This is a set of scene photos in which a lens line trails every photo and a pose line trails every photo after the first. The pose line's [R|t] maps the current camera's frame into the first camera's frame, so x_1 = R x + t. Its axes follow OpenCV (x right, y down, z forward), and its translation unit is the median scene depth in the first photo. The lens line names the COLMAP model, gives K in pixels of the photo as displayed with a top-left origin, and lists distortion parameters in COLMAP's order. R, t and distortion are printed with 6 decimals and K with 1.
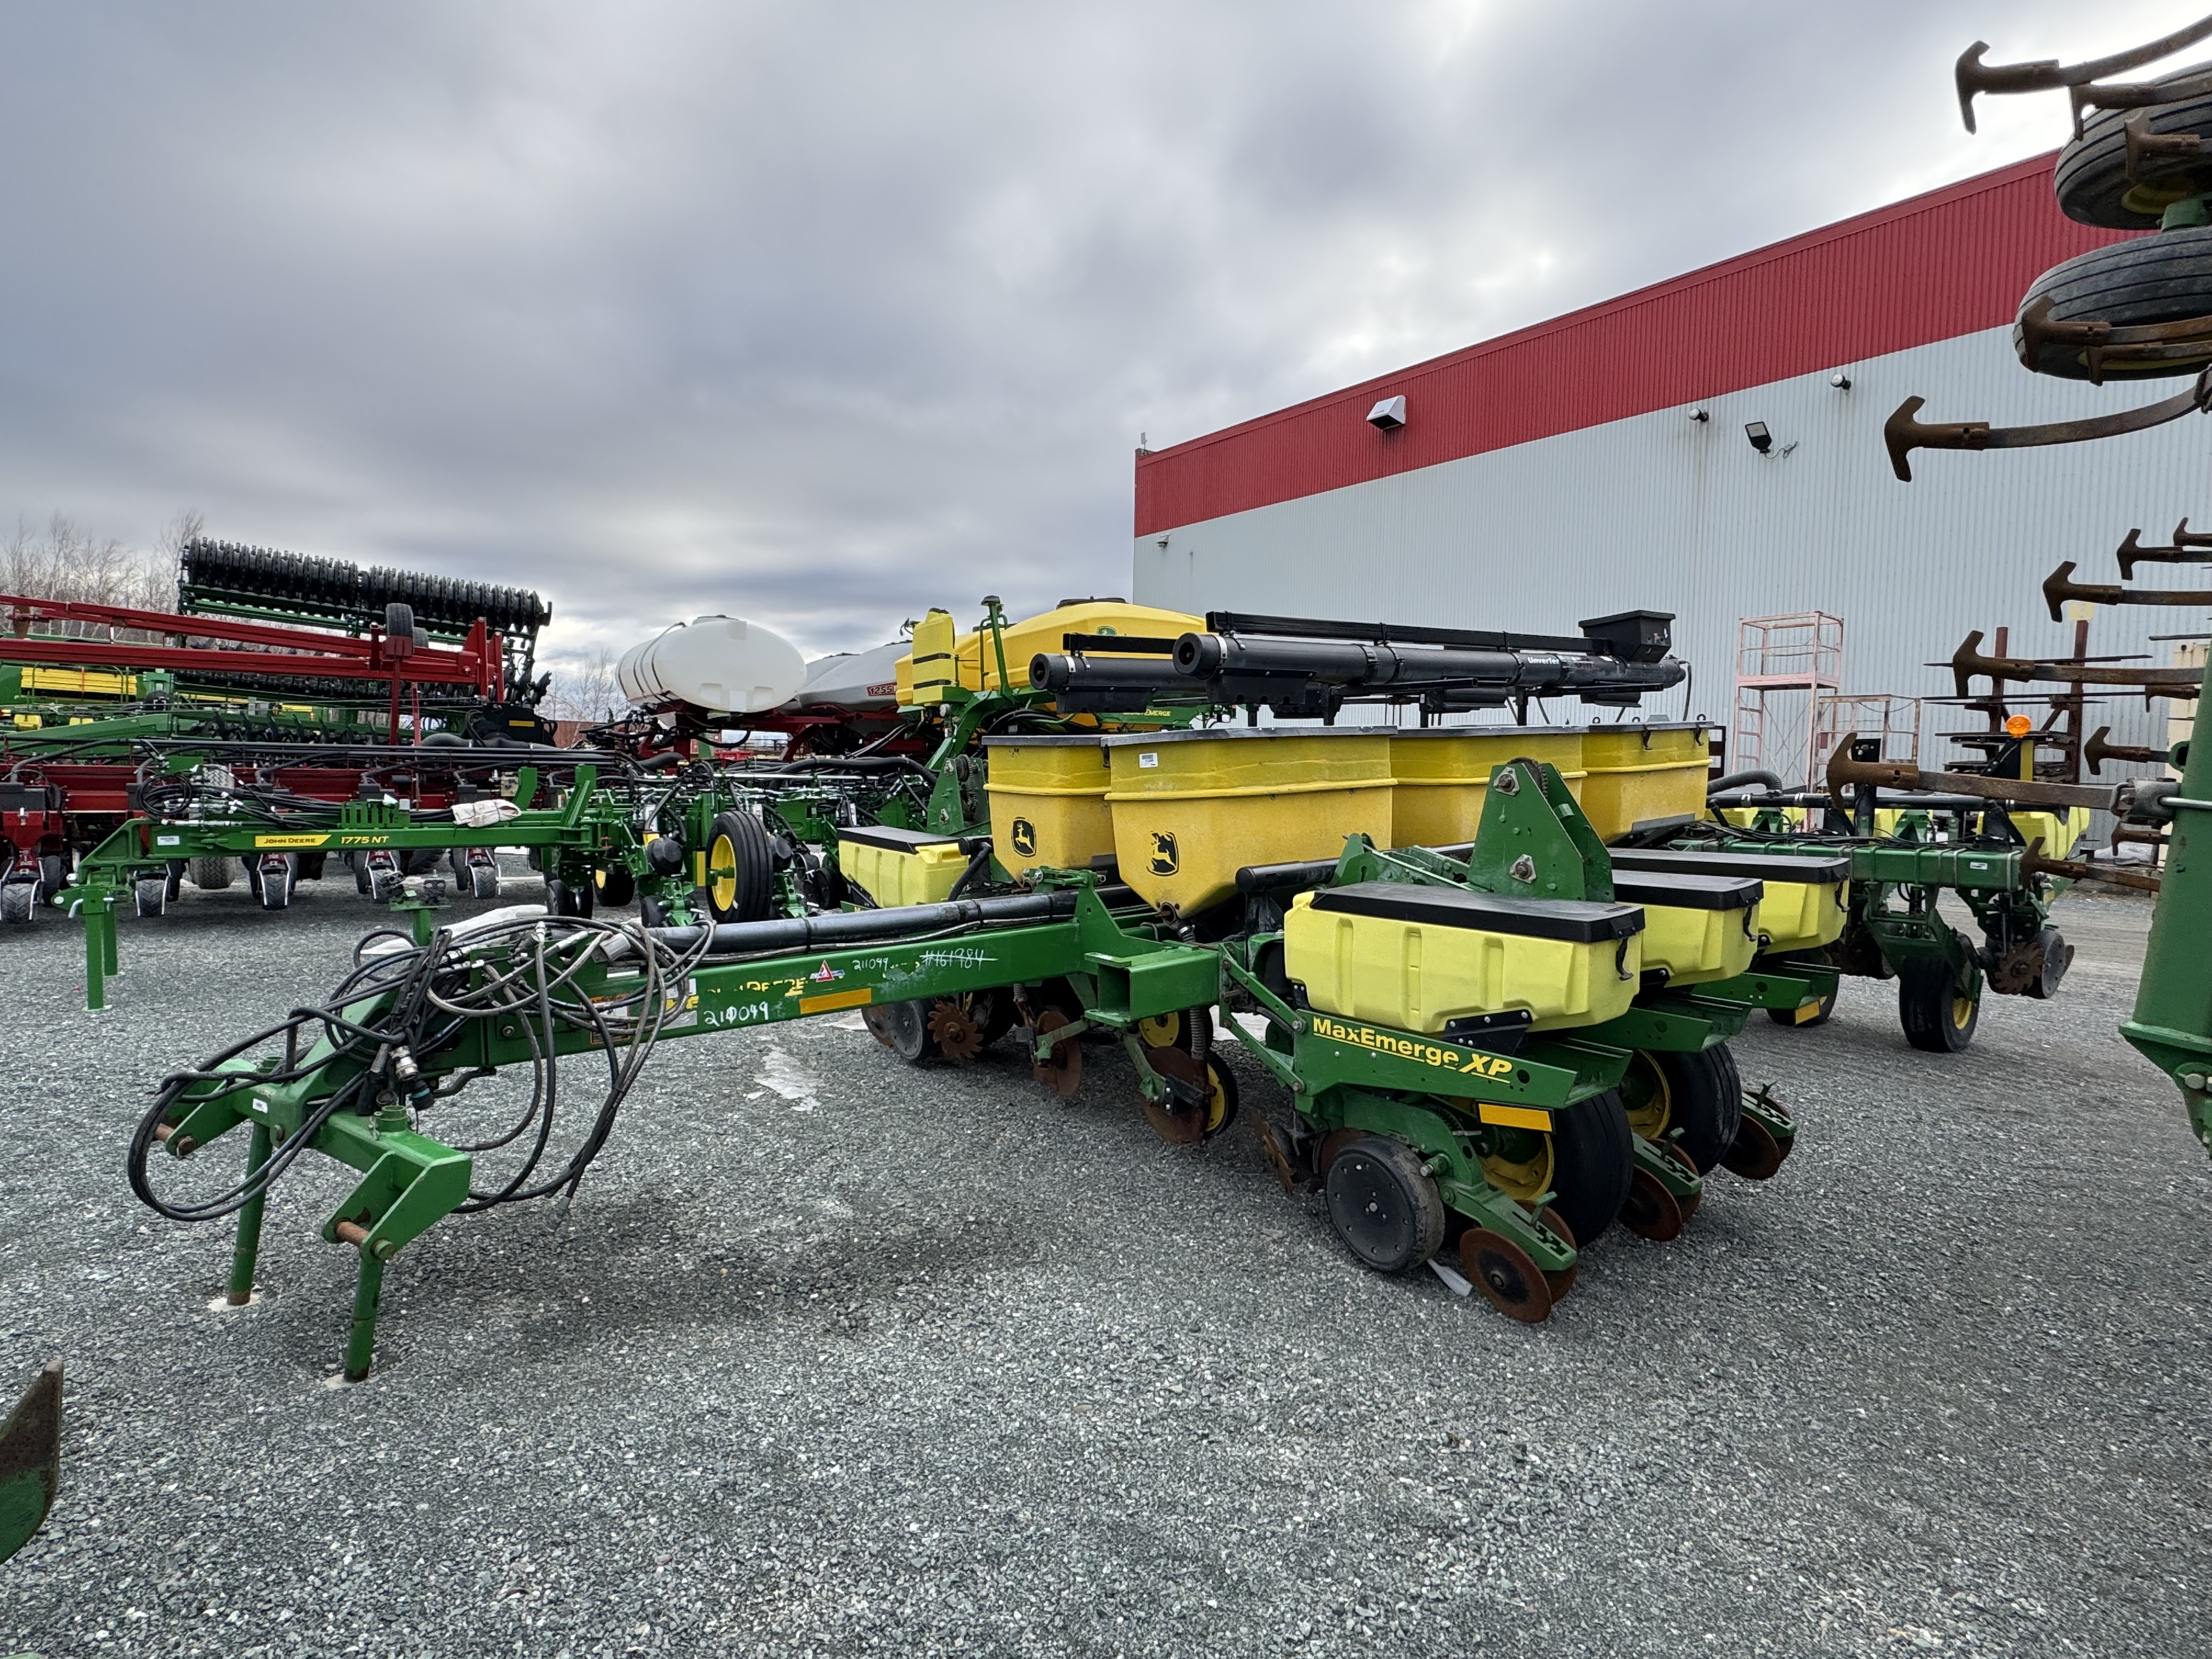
lens RADIAL K [[1126.3, 0, 1106.0], [0, 1126.3, 829.5], [0, 0, 1]] dist [-0.024456, 0.000808]
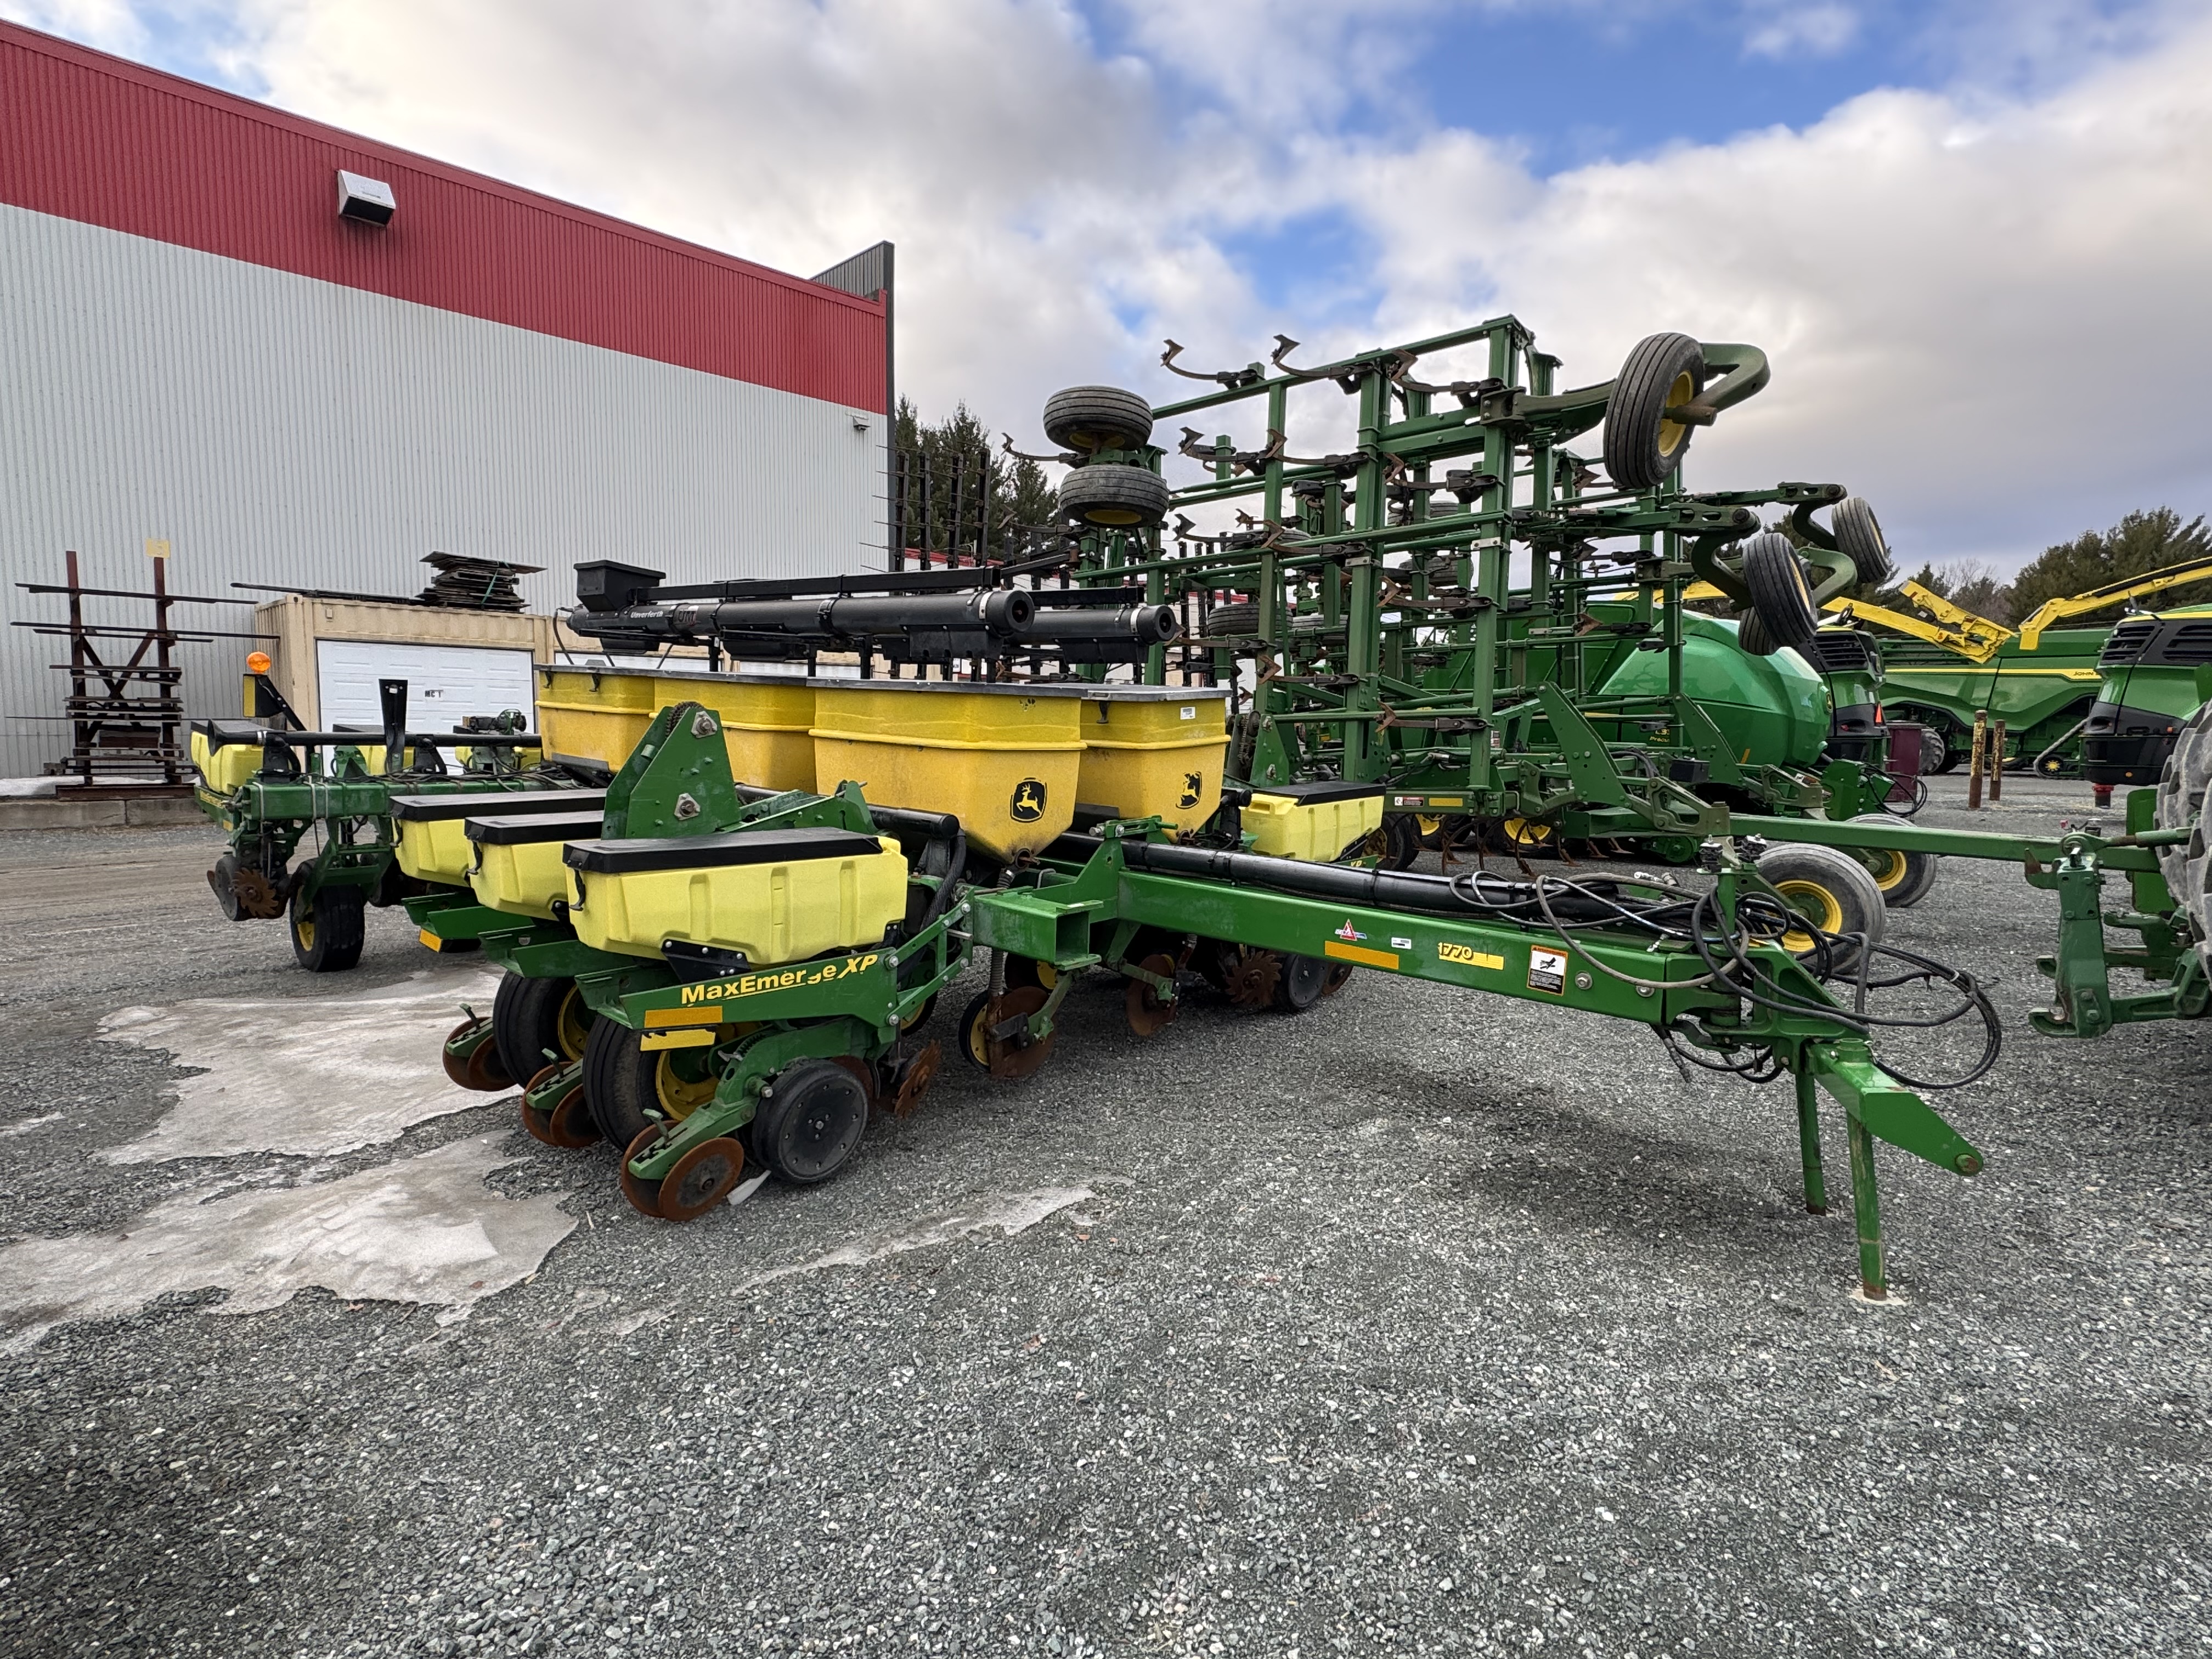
lens RADIAL K [[1126.3, 0, 1106.0], [0, 1126.3, 829.5], [0, 0, 1]] dist [-0.024456, 0.000808]
pose [[-0.178395, -0.105779, 0.978257, -0.954522], [0.055036, 0.991576, 0.117255, -0.071072], [-0.982419, 0.074757, -0.171071, 1.097693]]
